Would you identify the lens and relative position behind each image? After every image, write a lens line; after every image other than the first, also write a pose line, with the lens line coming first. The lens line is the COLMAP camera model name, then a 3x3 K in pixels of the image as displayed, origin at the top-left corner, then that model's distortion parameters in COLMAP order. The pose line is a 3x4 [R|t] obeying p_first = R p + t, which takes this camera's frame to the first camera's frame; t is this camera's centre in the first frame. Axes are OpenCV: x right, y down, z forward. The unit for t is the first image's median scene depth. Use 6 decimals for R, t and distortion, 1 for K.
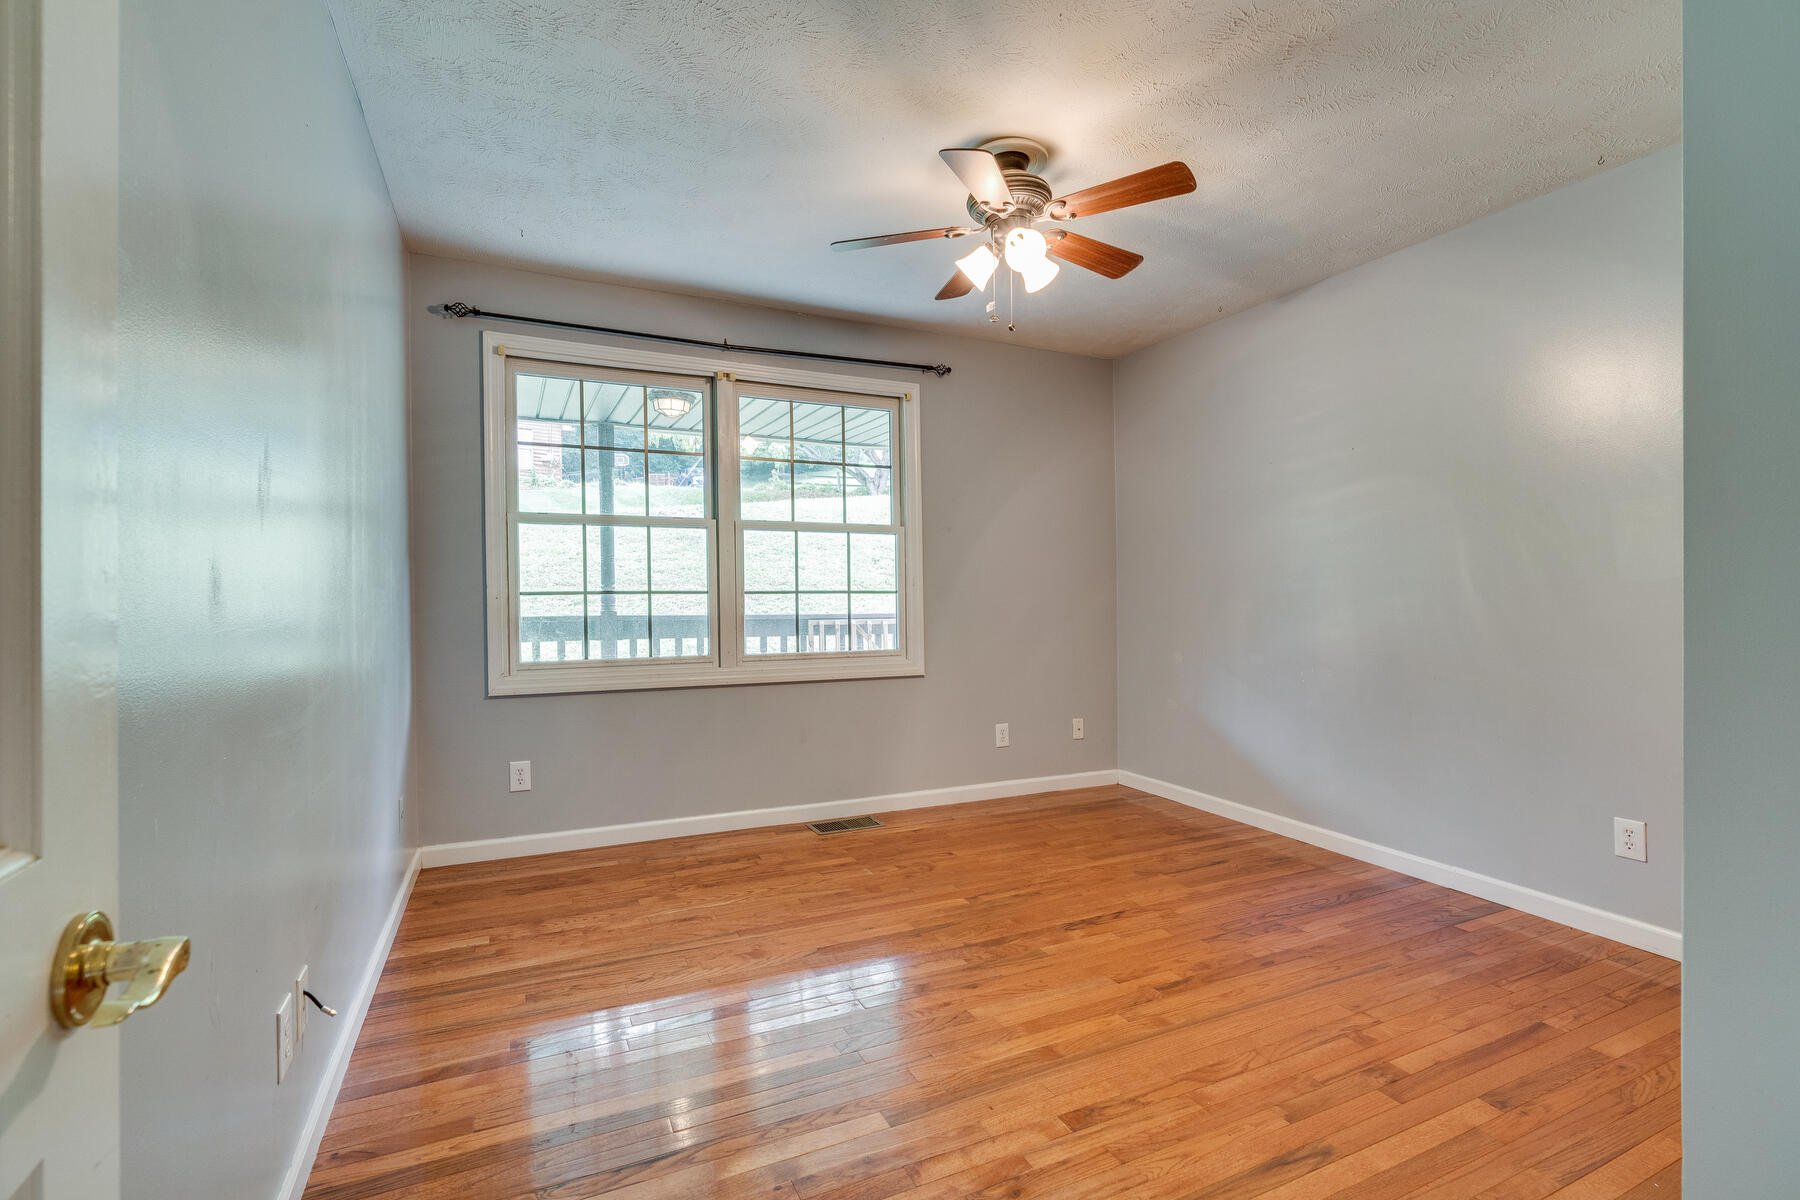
lens RADIAL K [[818.6, 0, 901.0], [0, 818.6, 590.2], [0, 0, 1]] dist [-0.001253, 0.000102]
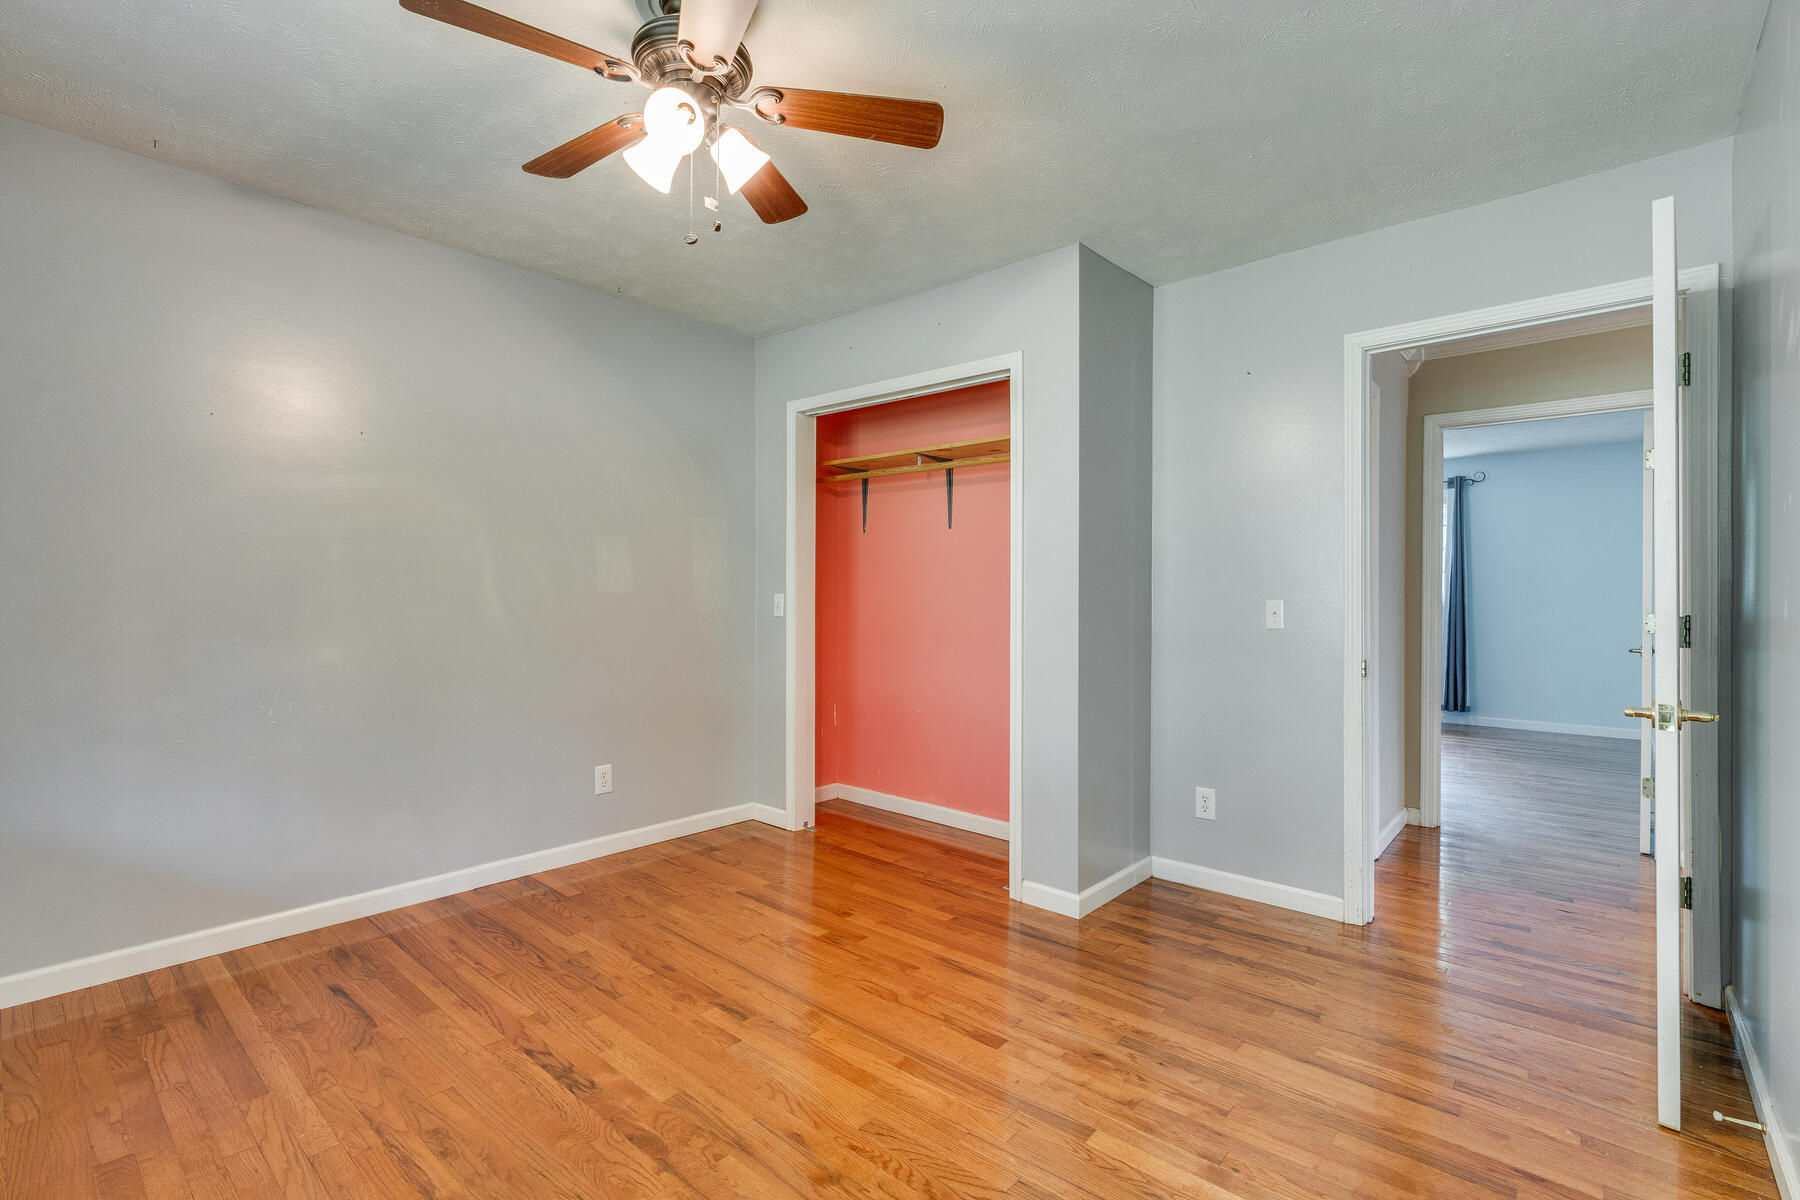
lens RADIAL K [[810.2, 0, 891.0], [0, 810.2, 604.5], [0, 0, 1]] dist [-0.000809, 0.001520]
pose [[-0.391871, -0.009252, 0.919973, -0.532608], [-0.004477, 0.999957, 0.008149, -0.005416], [-0.920009, -0.000926, -0.391896, 1.039213]]
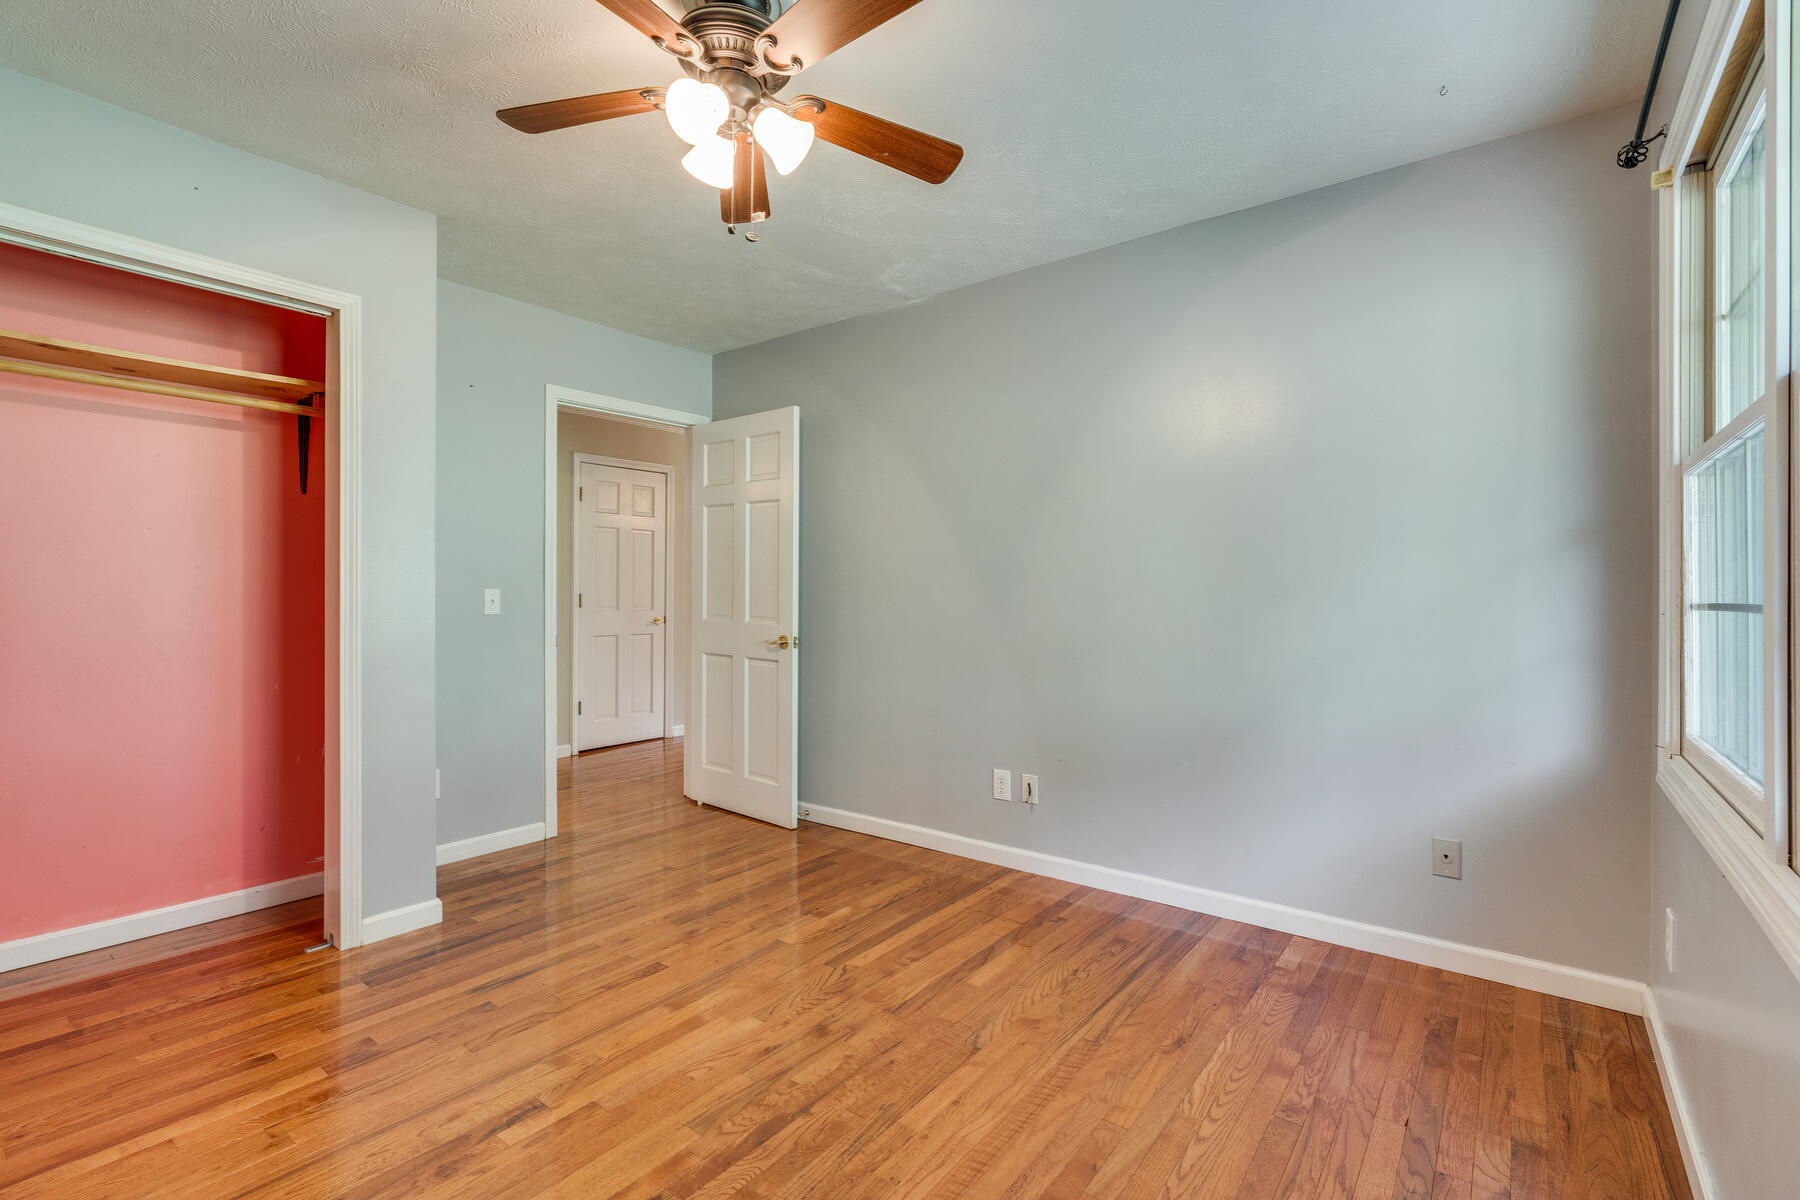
lens RADIAL K [[810.2, 0, 891.0], [0, 810.2, 604.5], [0, 0, 1]] dist [-0.000809, 0.001520]
pose [[-0.893717, 0.001936, -0.448627, 0.308948], [-0.005166, 0.999880, 0.014606, -0.003696], [0.448602, 0.015371, -0.893600, 1.567536]]
